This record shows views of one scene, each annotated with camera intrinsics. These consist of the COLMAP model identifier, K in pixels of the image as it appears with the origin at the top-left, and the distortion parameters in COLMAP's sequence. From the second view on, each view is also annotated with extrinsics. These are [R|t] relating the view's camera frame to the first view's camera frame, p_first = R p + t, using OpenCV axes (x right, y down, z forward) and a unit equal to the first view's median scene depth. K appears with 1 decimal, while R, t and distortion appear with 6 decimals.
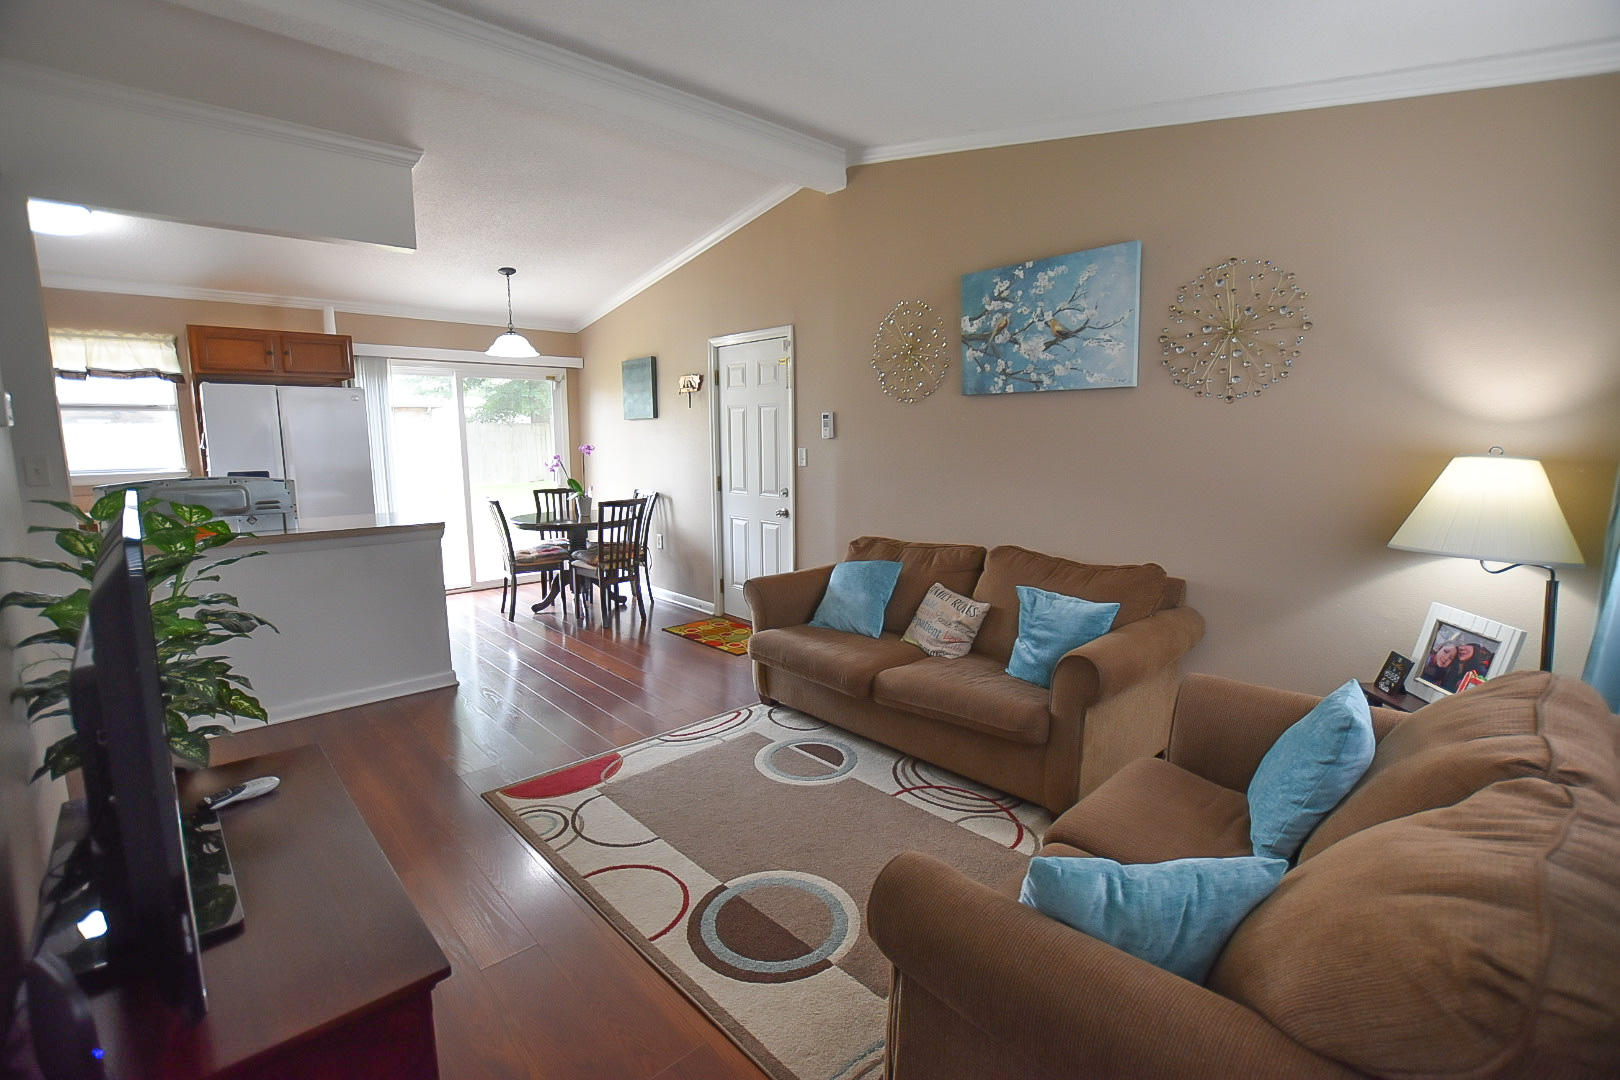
lens RADIAL K [[714.0, 0, 812.9], [0, 714.0, 532.6], [0, 0, 1]] dist [-0.030415, 0.004210]
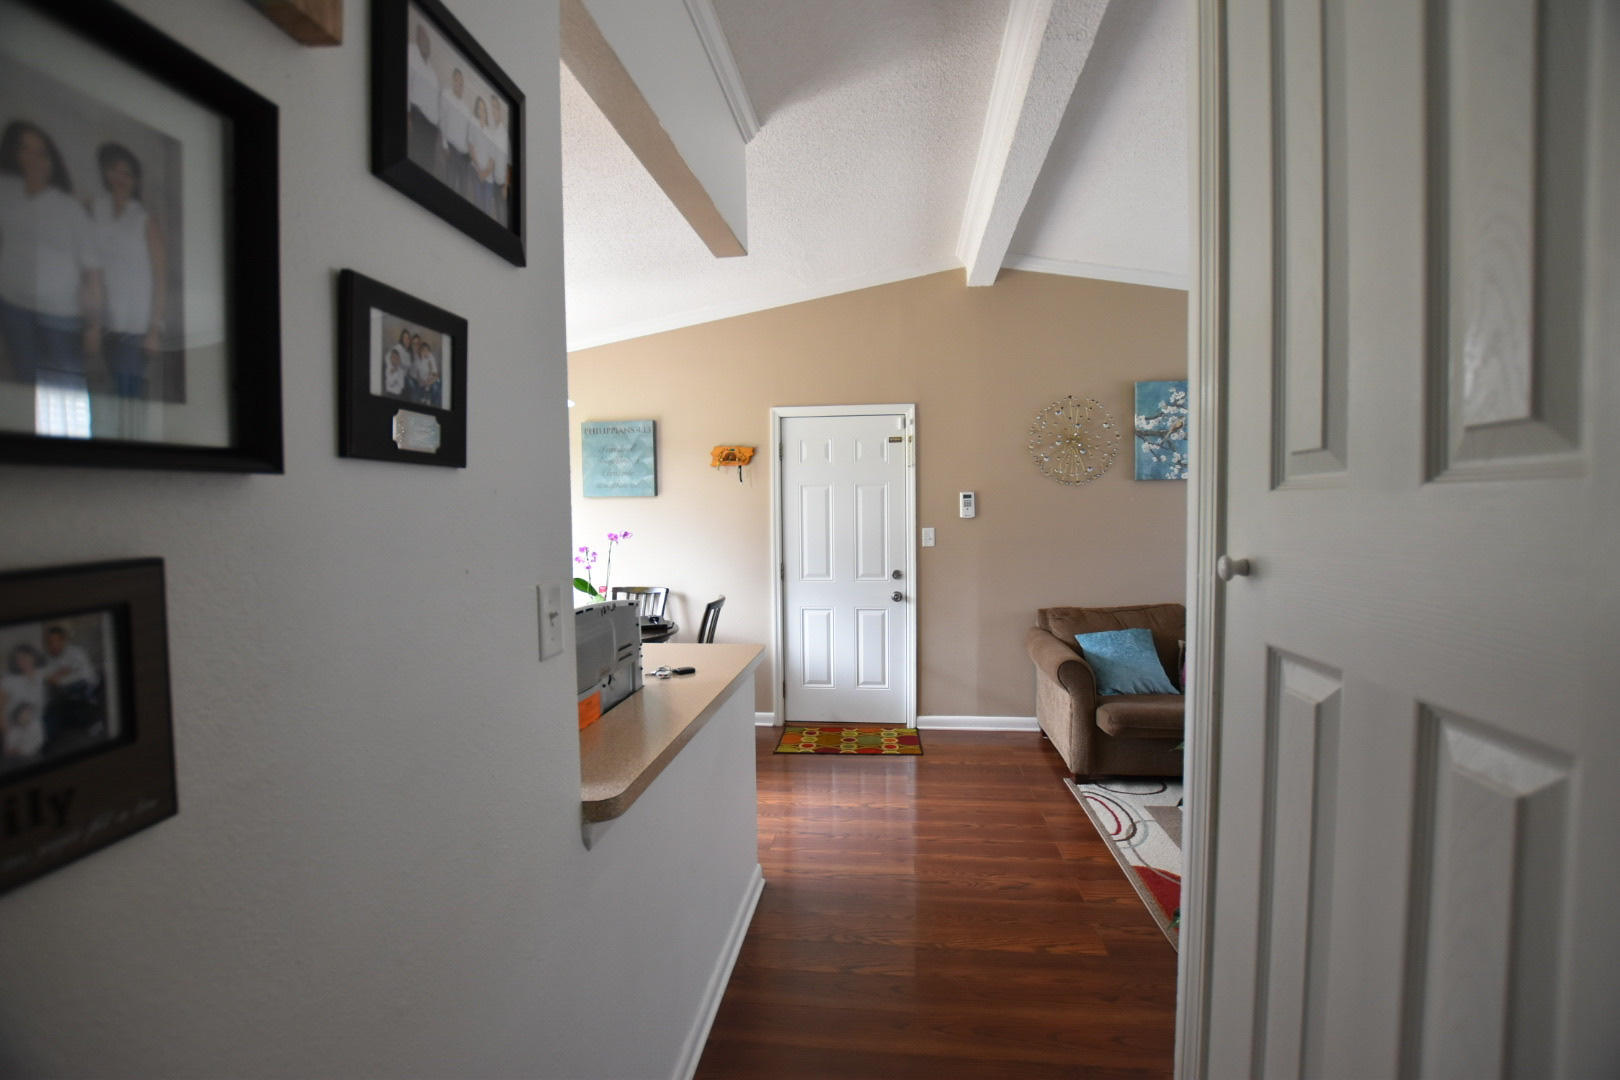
lens RADIAL K [[714.0, 0, 820.0], [0, 714.0, 536.9], [0, 0, 1]] dist [-0.030415, 0.004210]
pose [[0.758327, -0.034537, 0.650959, -1.050196], [0.098634, 0.993177, -0.062209, -0.081630], [-0.644370, 0.111381, 0.756559, 0.485752]]
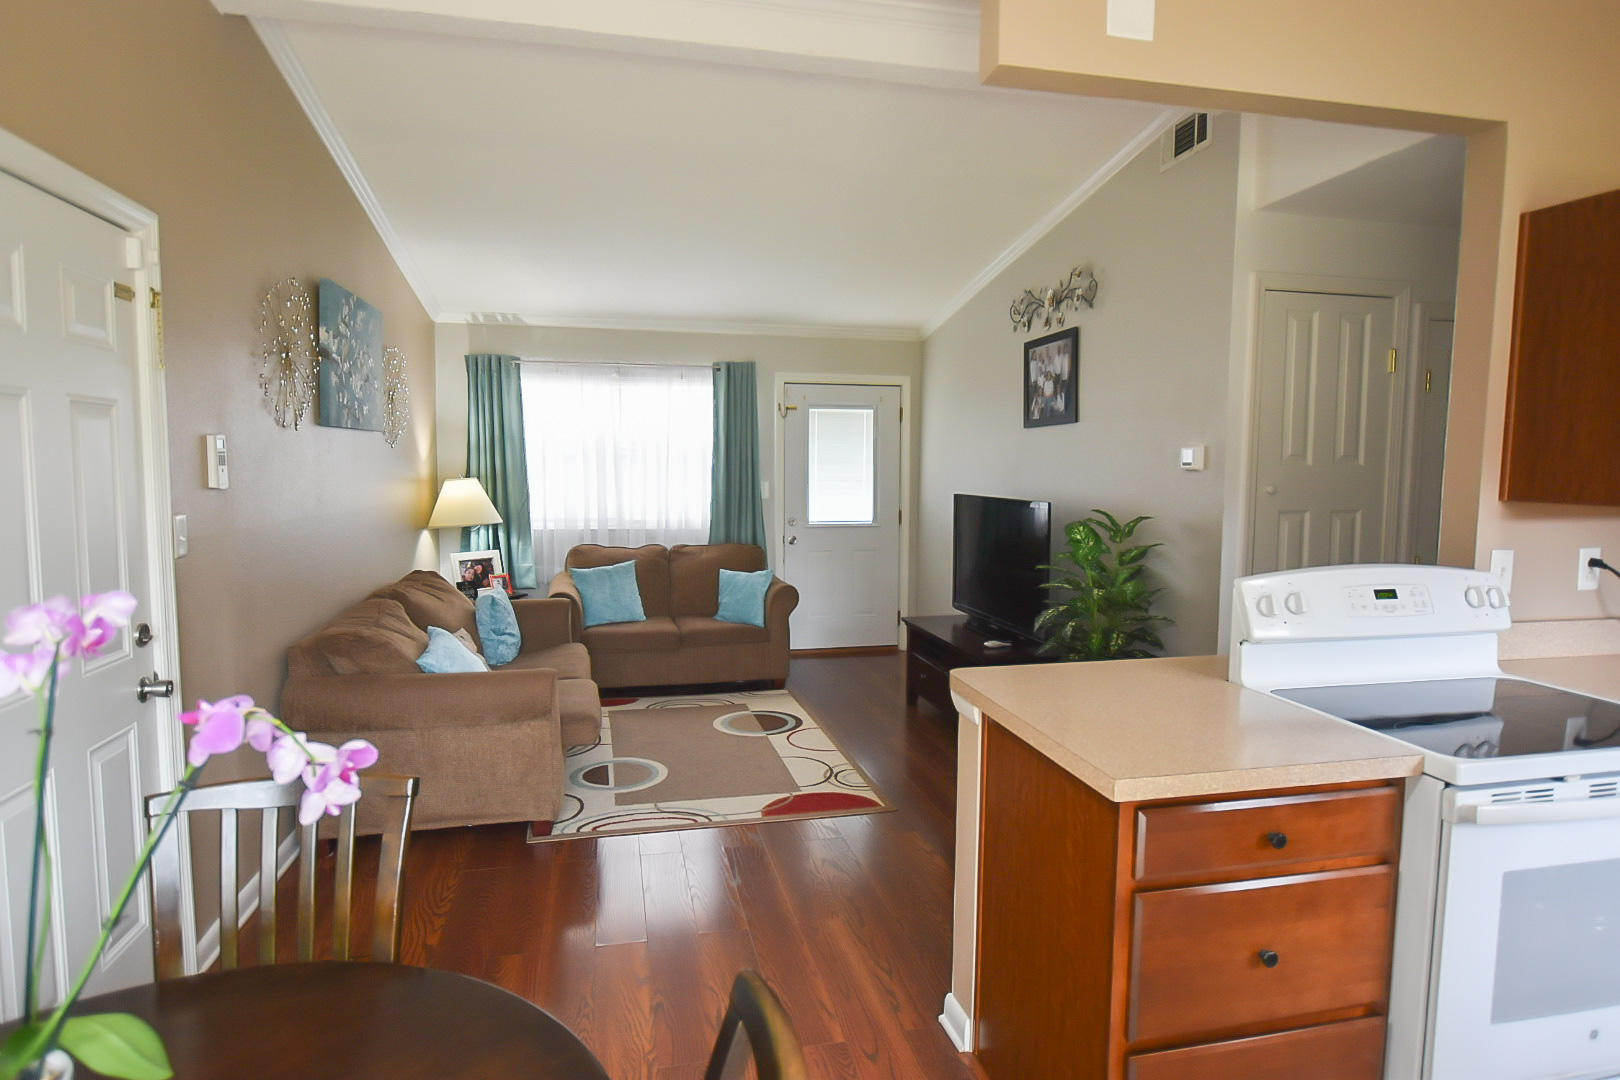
lens RADIAL K [[914.4, 0, 807.8], [0, 914.4, 541.3], [0, 0, 1]] dist [-0.018145, 0.007178]
pose [[-0.862181, -0.049050, 0.504220, -0.835732], [0.063904, 0.976821, 0.204296, -0.259630], [-0.502554, 0.208362, -0.839062, 1.738740]]
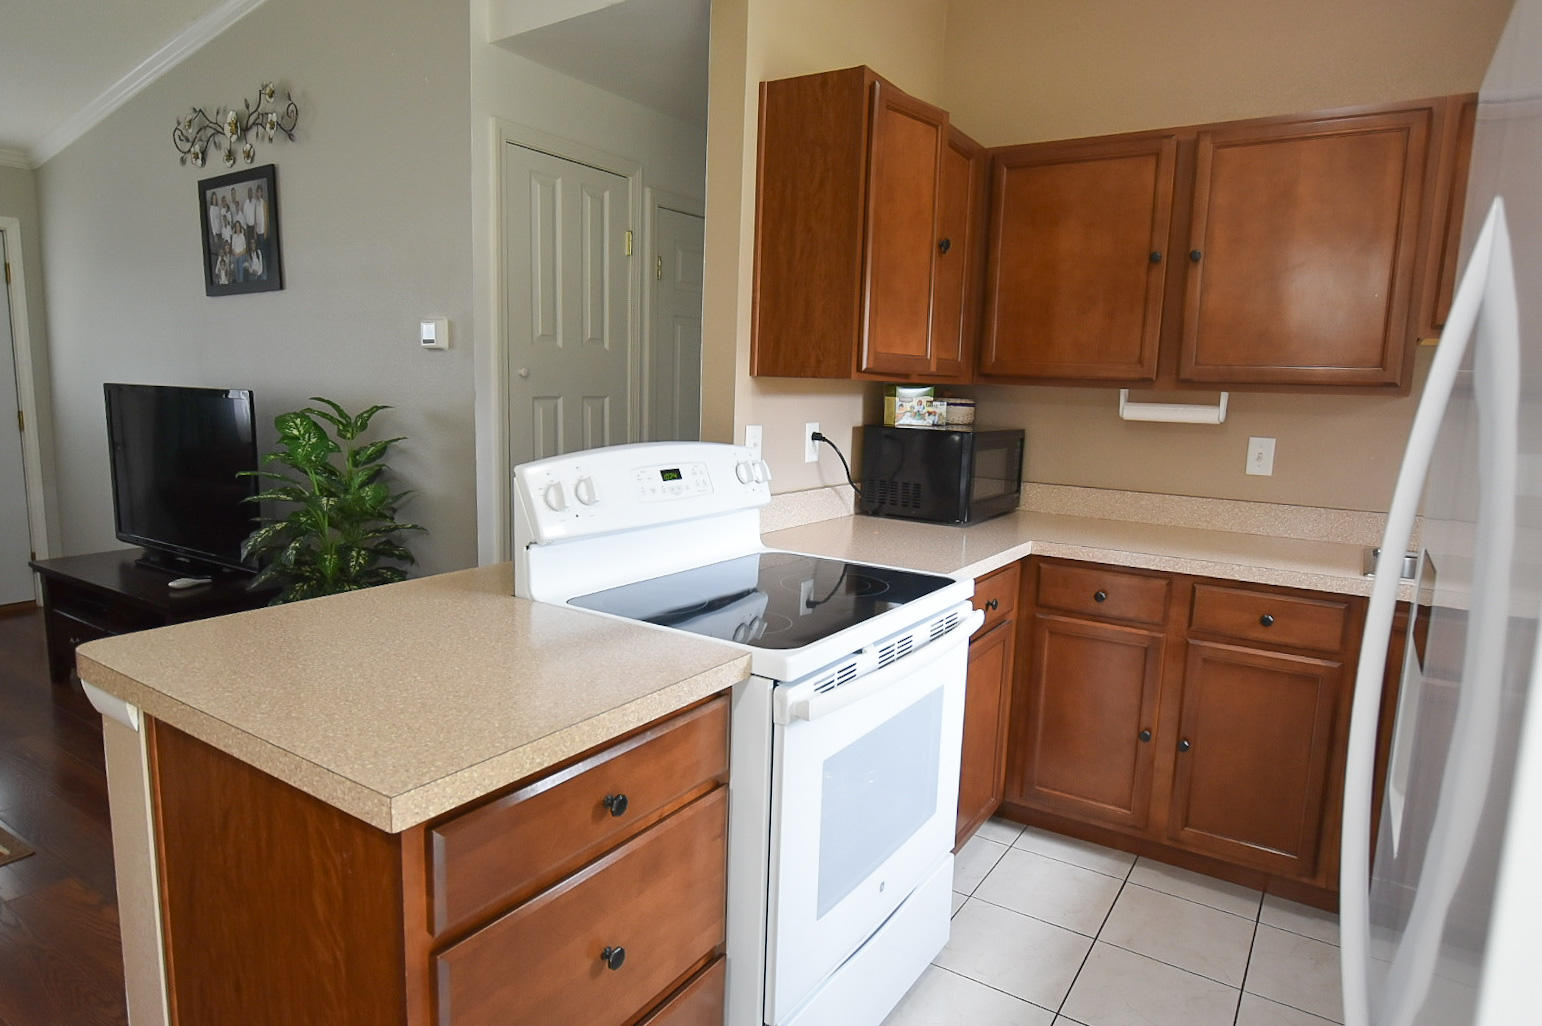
lens RADIAL K [[870.4, 0, 765.1], [0, 870.4, 508.7], [0, 0, 1]] dist [-0.018145, 0.007178]
pose [[-0.967917, 0.006896, -0.251174, -0.775826], [-0.062297, 0.961827, 0.266473, -0.184901], [0.243424, 0.273572, -0.930539, 1.501299]]
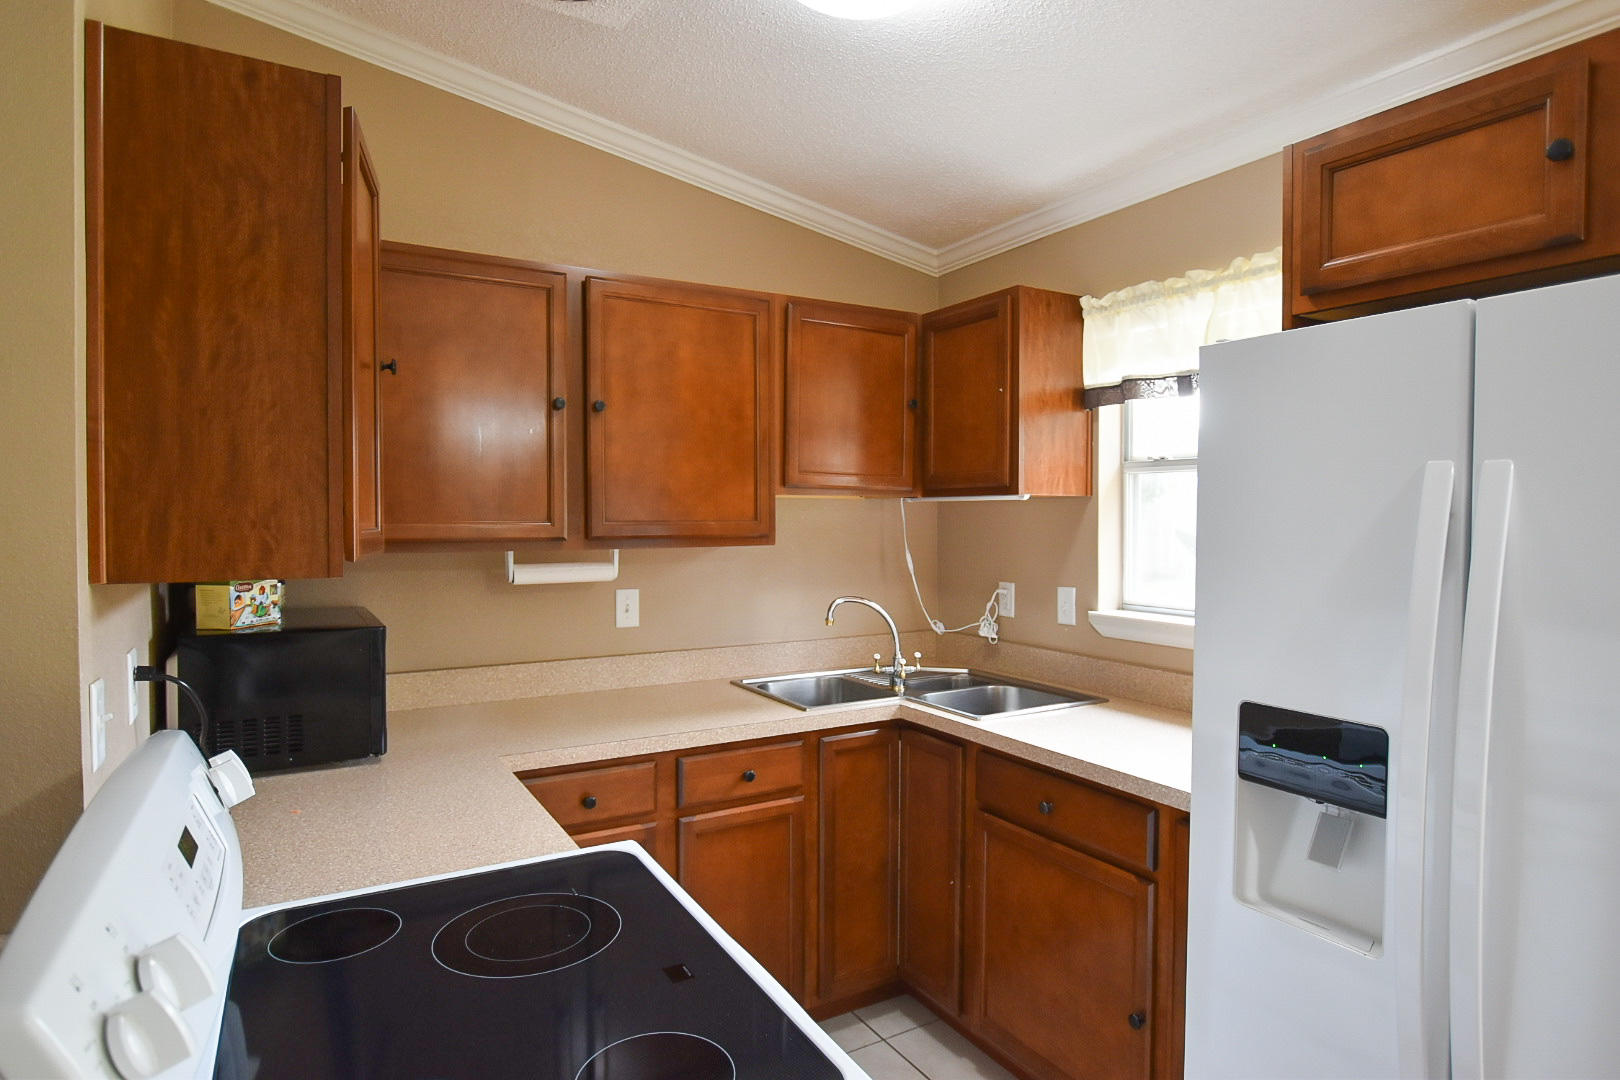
lens RADIAL K [[914.4, 0, 801.9], [0, 914.4, 546.4], [0, 0, 1]] dist [-0.018145, 0.007178]
pose [[-0.203715, 0.036118, -0.978364, -0.630428], [-0.124919, 0.990192, 0.062565, -0.172837], [0.971028, 0.134961, -0.197205, 1.131182]]
